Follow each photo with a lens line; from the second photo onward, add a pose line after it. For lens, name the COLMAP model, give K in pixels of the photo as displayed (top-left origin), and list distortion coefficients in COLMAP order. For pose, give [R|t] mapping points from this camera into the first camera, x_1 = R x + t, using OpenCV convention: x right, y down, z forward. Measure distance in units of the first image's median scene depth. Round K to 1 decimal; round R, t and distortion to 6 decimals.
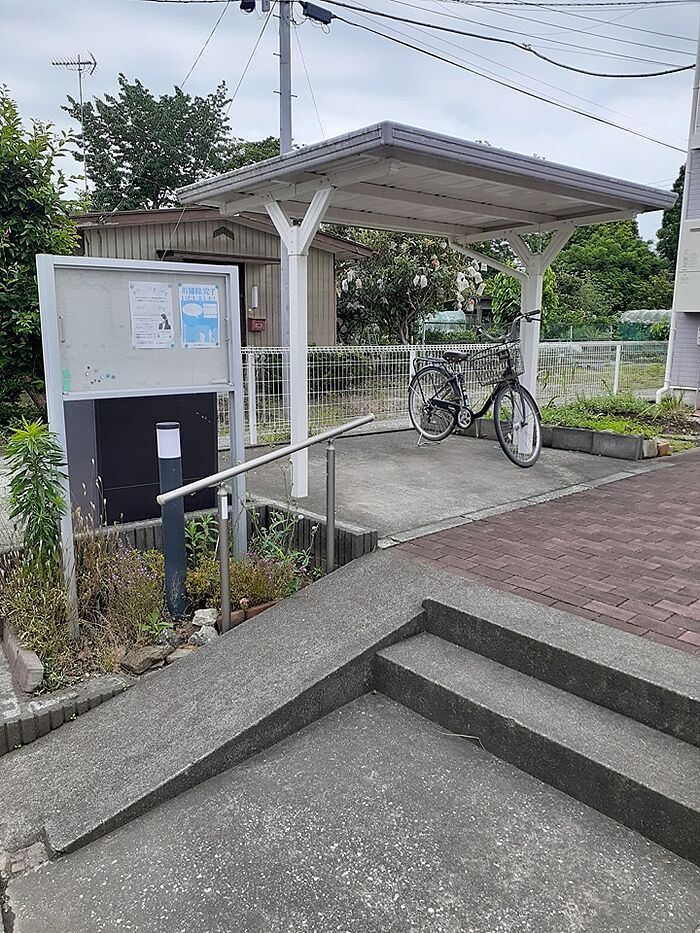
lens RADIAL K [[740.2, 0, 349.3], [0, 740.2, 466.1], [0, 0, 1]] dist [0.005246, 0.002640]
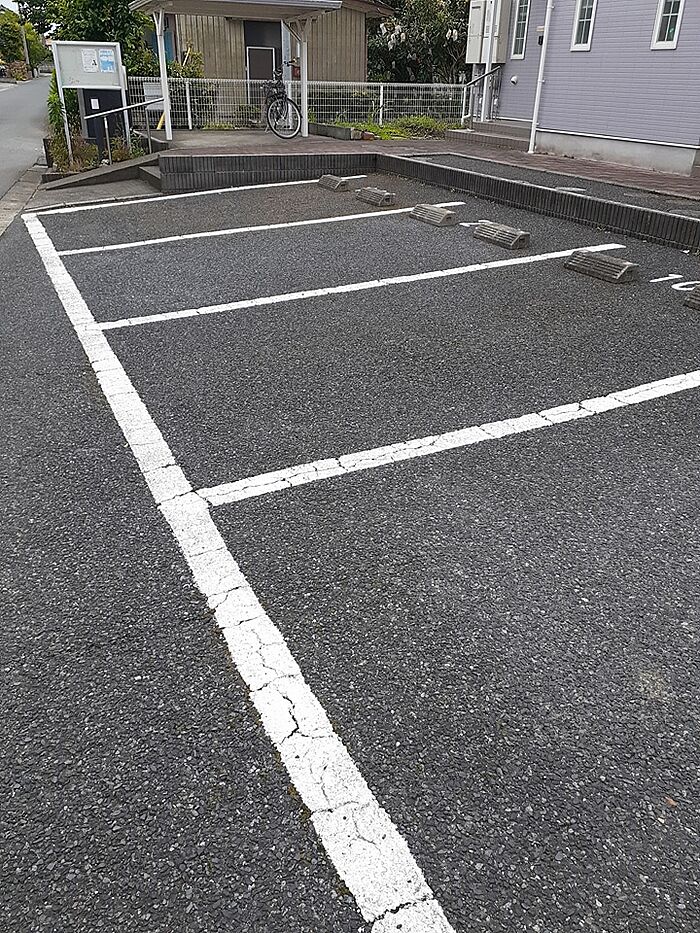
lens RADIAL K [[740.2, 0, 346.5], [0, 740.2, 461.8], [0, 0, 1]] dist [0.005246, 0.002640]
pose [[0.954801, 0.150395, -0.256392, 1.682227], [-0.070821, 0.952816, 0.295170, 0.380711], [0.288686, -0.263671, 0.920401, -1.870638]]
